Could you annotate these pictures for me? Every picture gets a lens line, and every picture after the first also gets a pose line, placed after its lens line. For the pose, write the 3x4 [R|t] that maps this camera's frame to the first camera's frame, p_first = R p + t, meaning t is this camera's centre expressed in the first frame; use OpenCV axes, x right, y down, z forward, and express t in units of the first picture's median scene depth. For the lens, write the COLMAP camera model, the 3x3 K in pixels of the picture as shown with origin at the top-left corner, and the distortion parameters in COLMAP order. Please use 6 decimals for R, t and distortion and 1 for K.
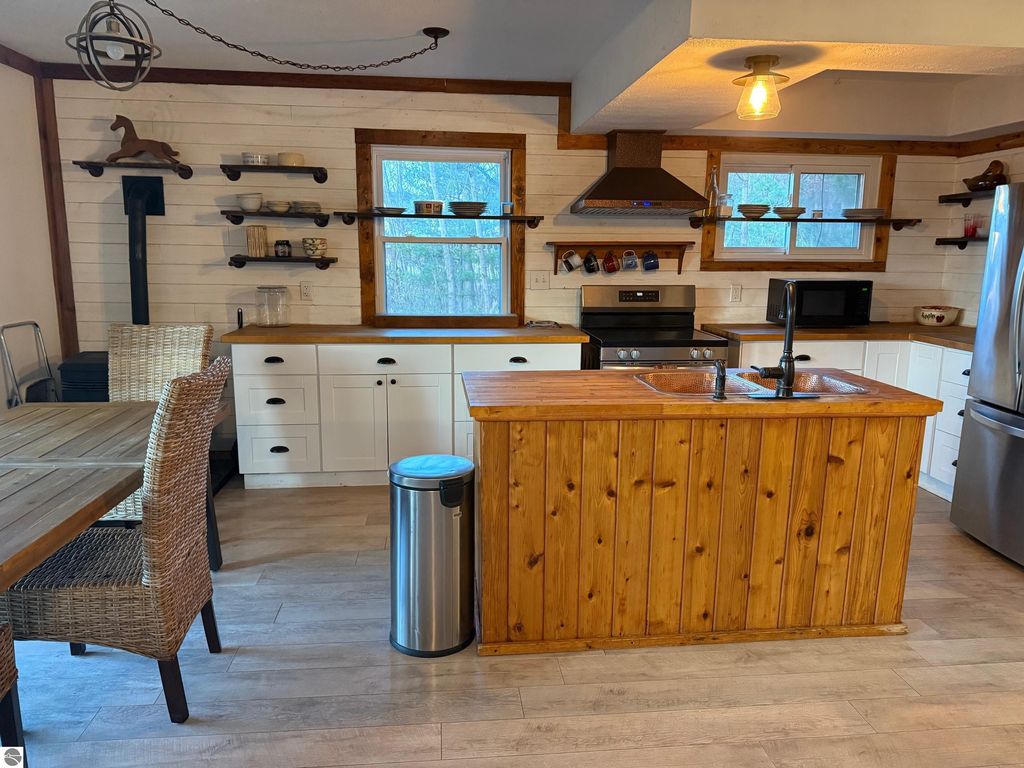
lens RADIAL K [[721.5, 0, 514.0], [0, 721.5, 391.7], [0, 0, 1]] dist [0.054471, -0.049059]
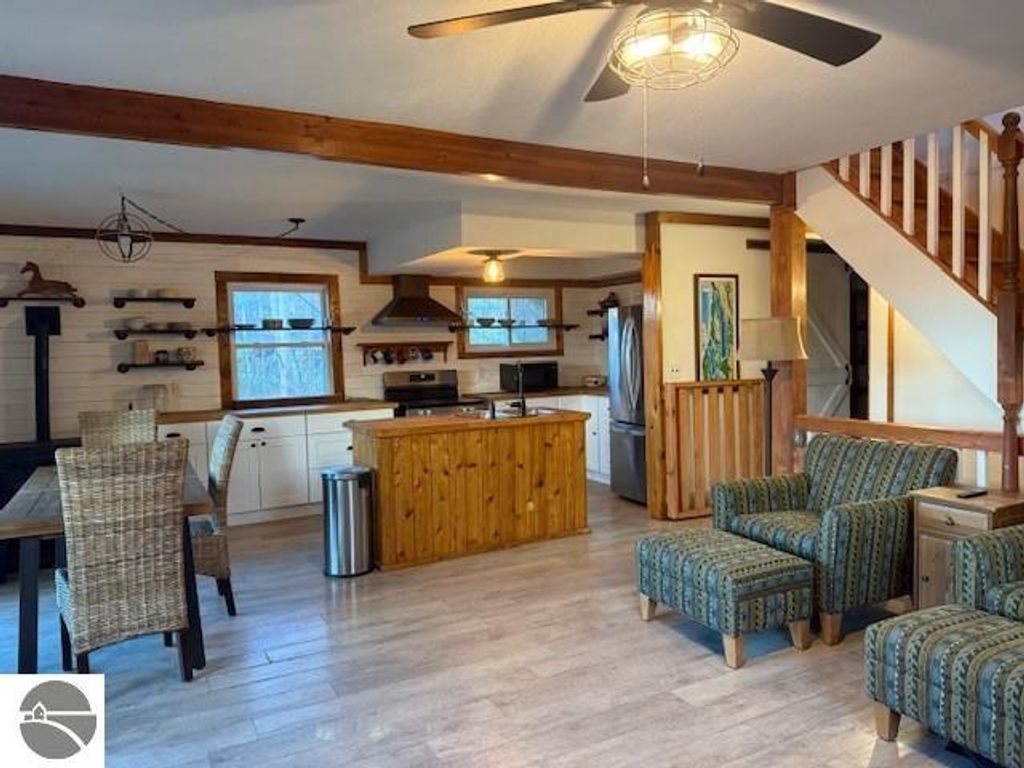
lens RADIAL K [[721.5, 0, 509.4], [0, 721.5, 380.2], [0, 0, 1]] dist [0.054471, -0.049059]
pose [[0.928295, -0.052232, 0.368158, -0.220237], [0.105629, 0.986339, -0.126402, 0.087253], [-0.356527, 0.156226, 0.921131, -0.474341]]
